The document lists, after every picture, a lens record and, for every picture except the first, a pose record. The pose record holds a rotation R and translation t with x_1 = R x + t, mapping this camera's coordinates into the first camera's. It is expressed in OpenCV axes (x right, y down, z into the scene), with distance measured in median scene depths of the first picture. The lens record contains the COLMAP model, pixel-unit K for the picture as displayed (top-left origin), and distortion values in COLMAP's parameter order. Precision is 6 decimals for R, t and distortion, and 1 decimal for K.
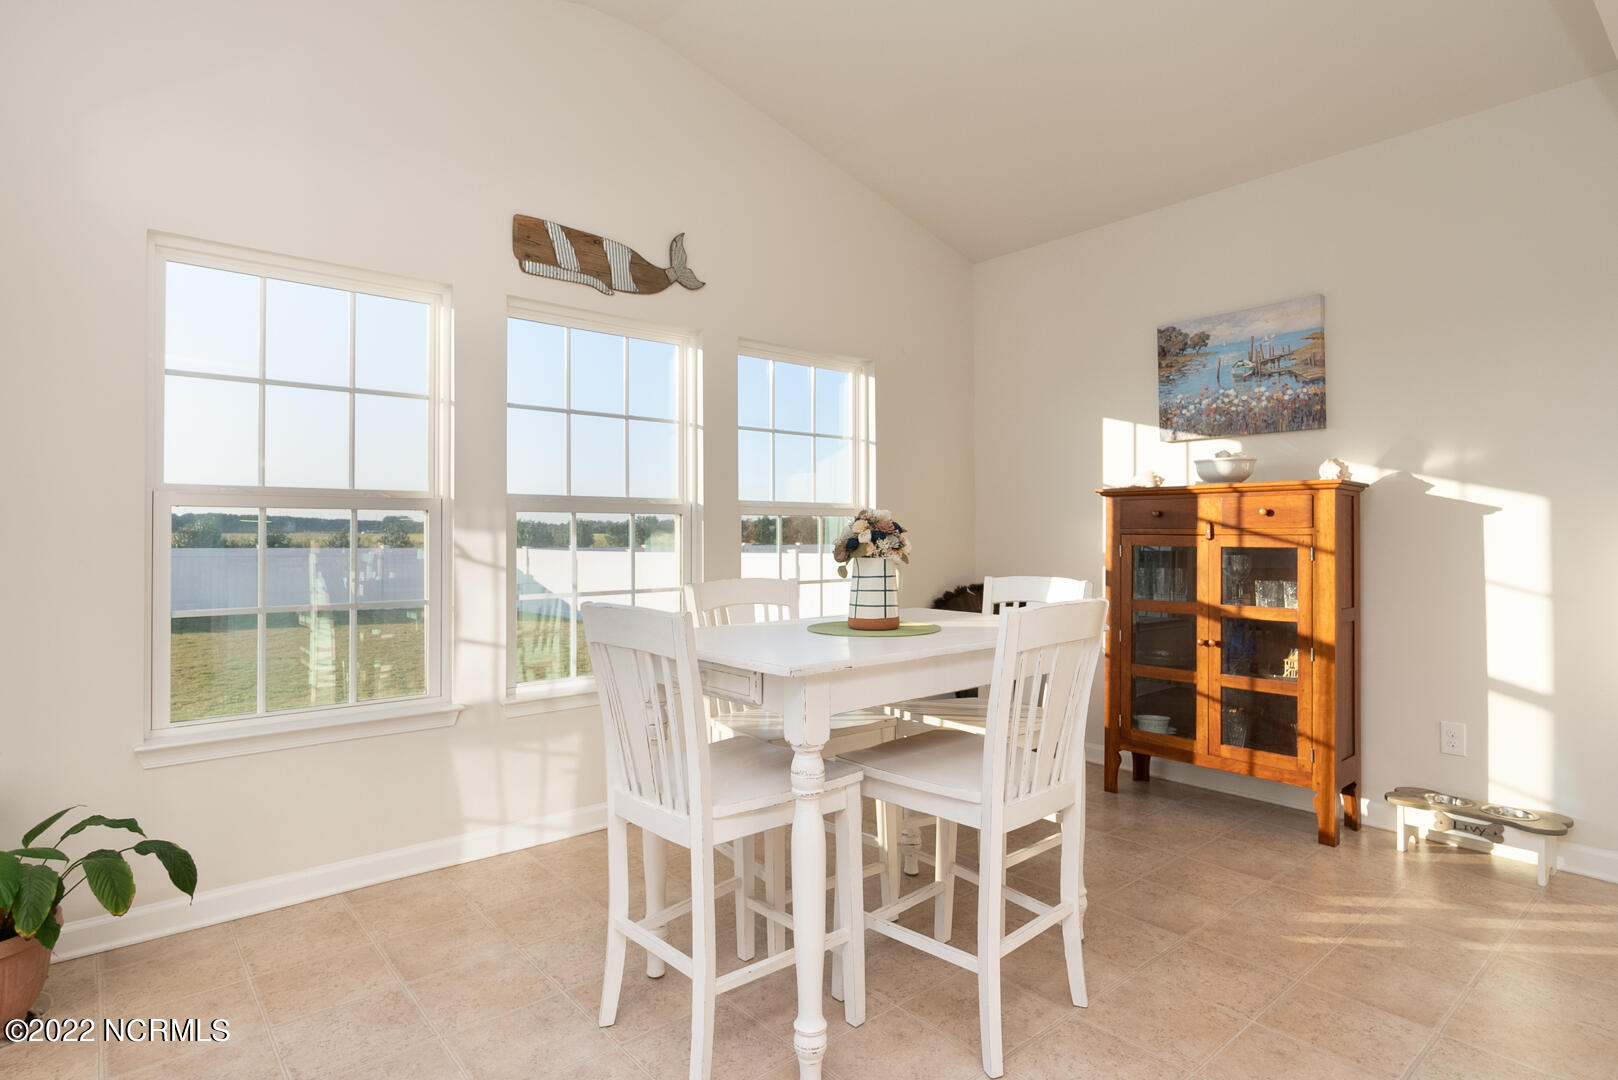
lens RADIAL K [[883.4, 0, 823.1], [0, 883.4, 530.3], [0, 0, 1]] dist [0.021353, 0.000658]
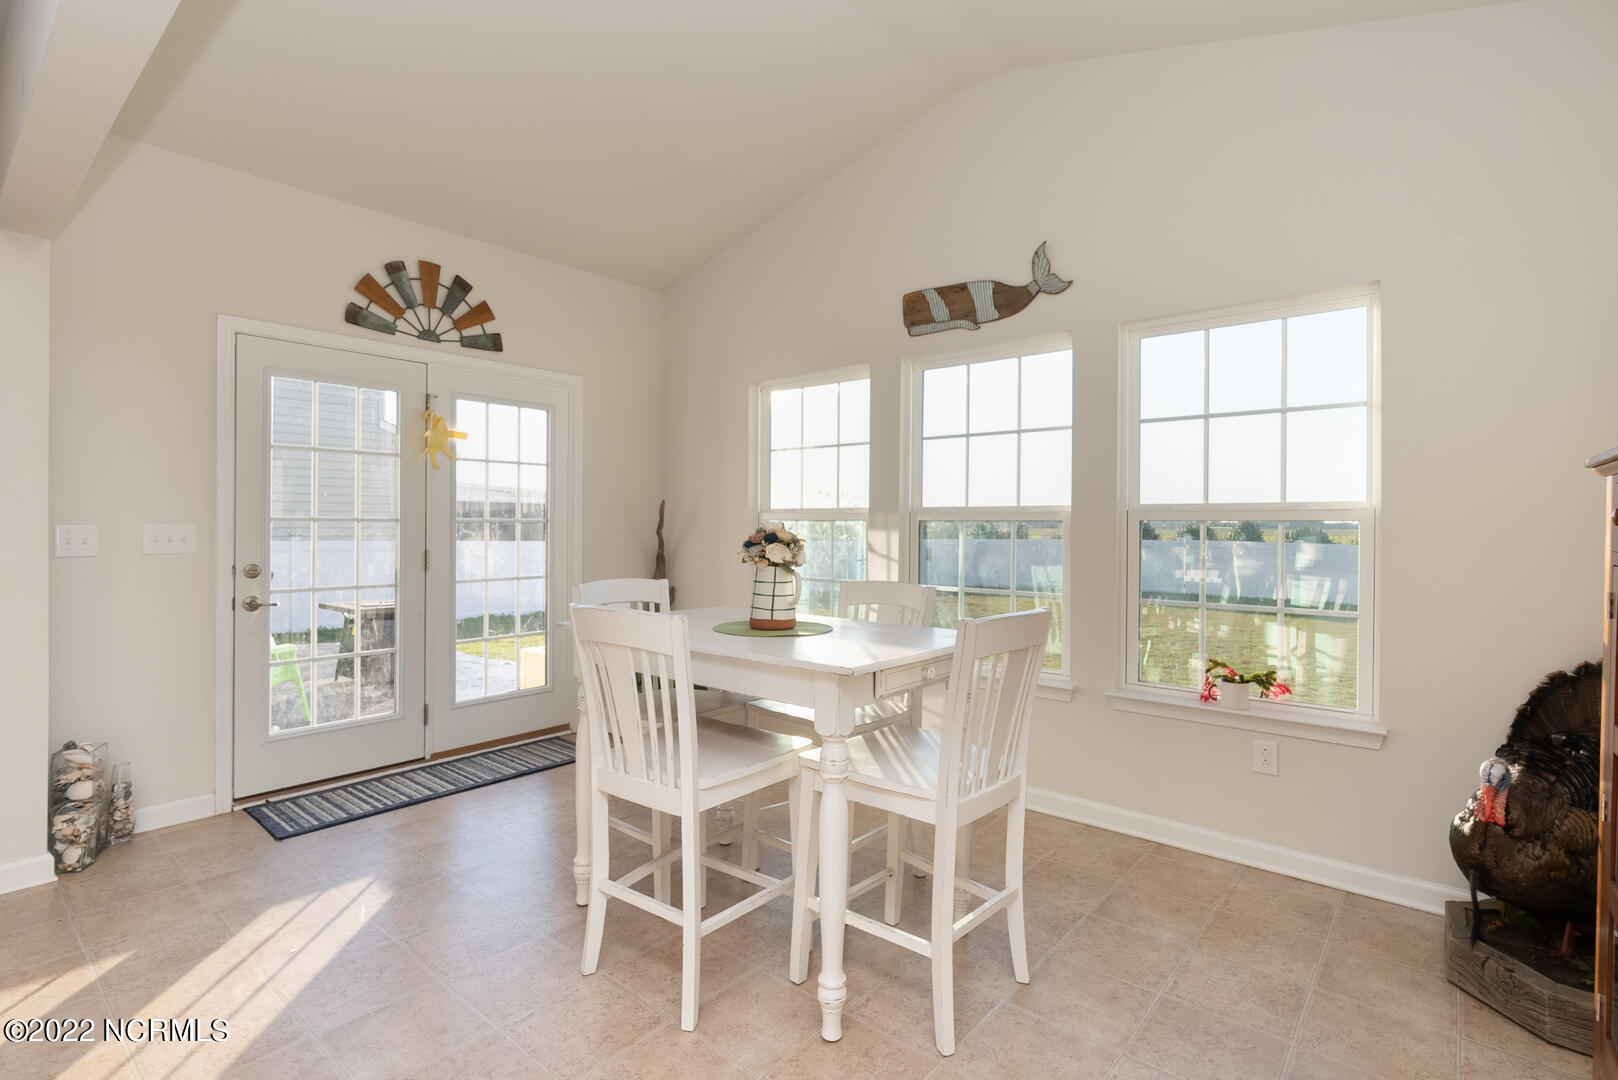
lens RADIAL K [[810.5, 0, 822.5], [0, 810.5, 539.2], [0, 0, 1]] dist [-0.000533, 0.000119]
pose [[0.141948, 0.005730, -0.989857, 0.736796], [-0.010752, 0.999933, 0.004246, 0.001685], [0.989816, 0.010041, 0.142001, 0.634429]]
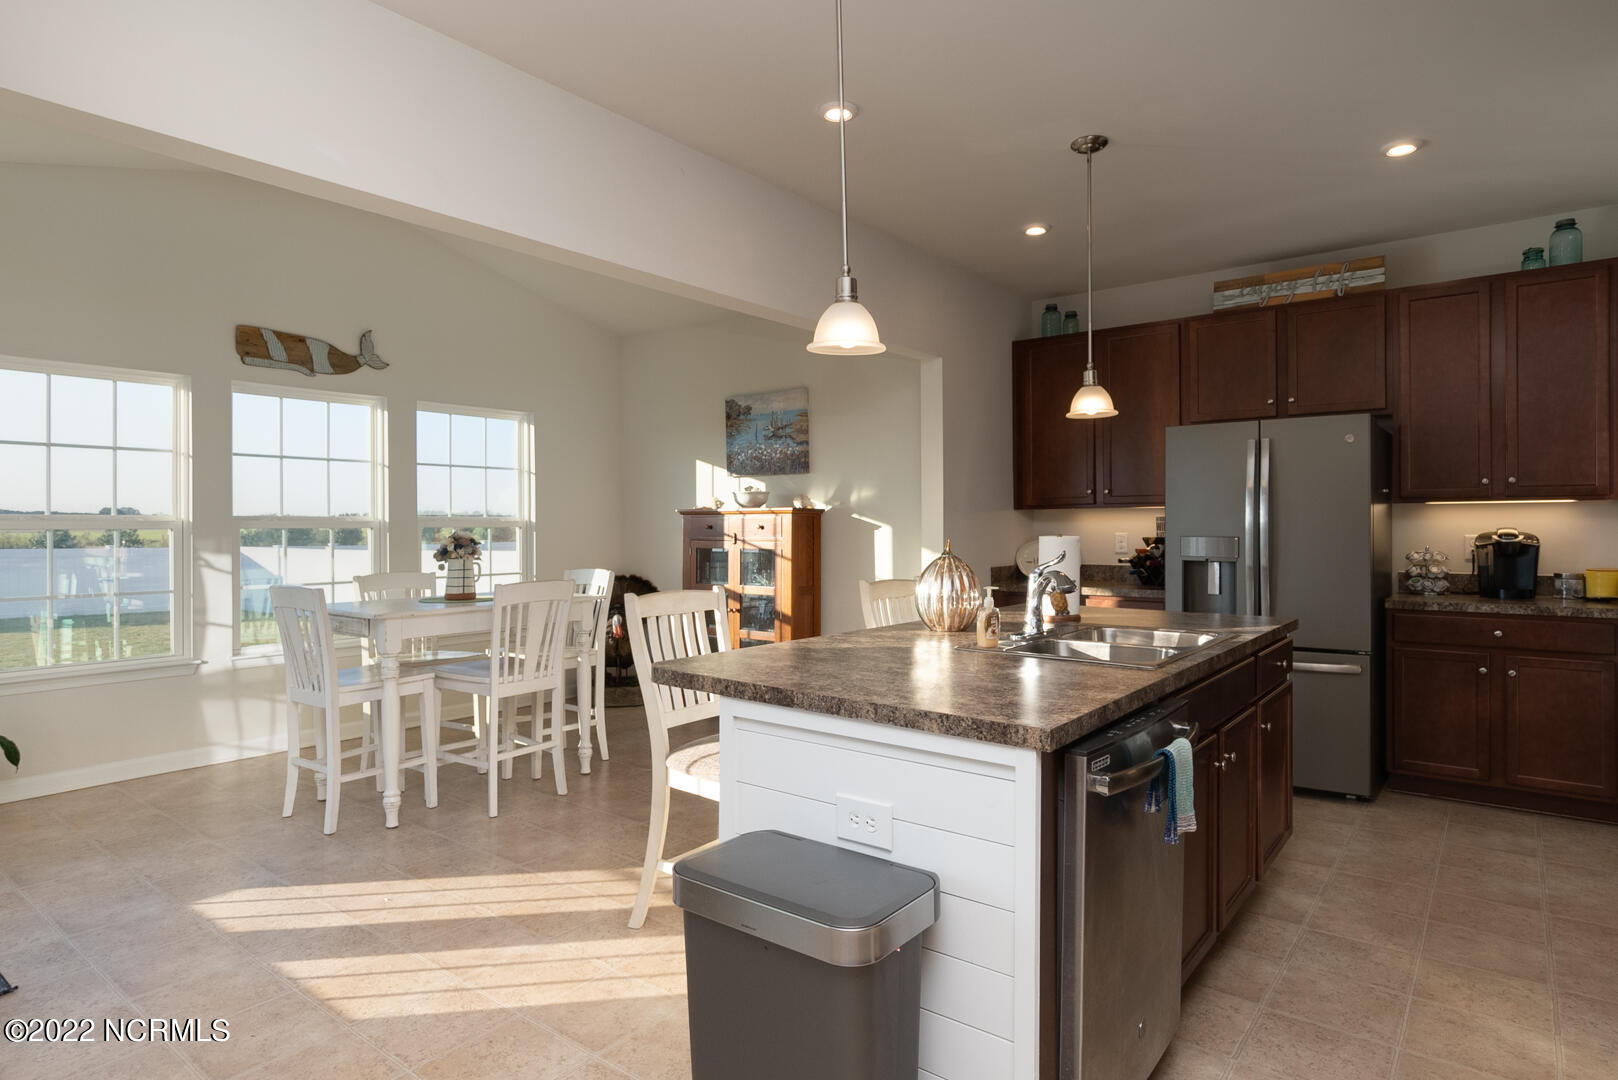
lens RADIAL K [[935.2, 0, 807.3], [0, 935.2, 526.6], [0, 0, 1]] dist [0.019920, -0.001817]
pose [[0.982145, -0.002114, 0.188116, 0.249367], [0.001906, 0.999997, 0.001287, -0.022253], [-0.188118, -0.000906, 0.982146, -0.619715]]
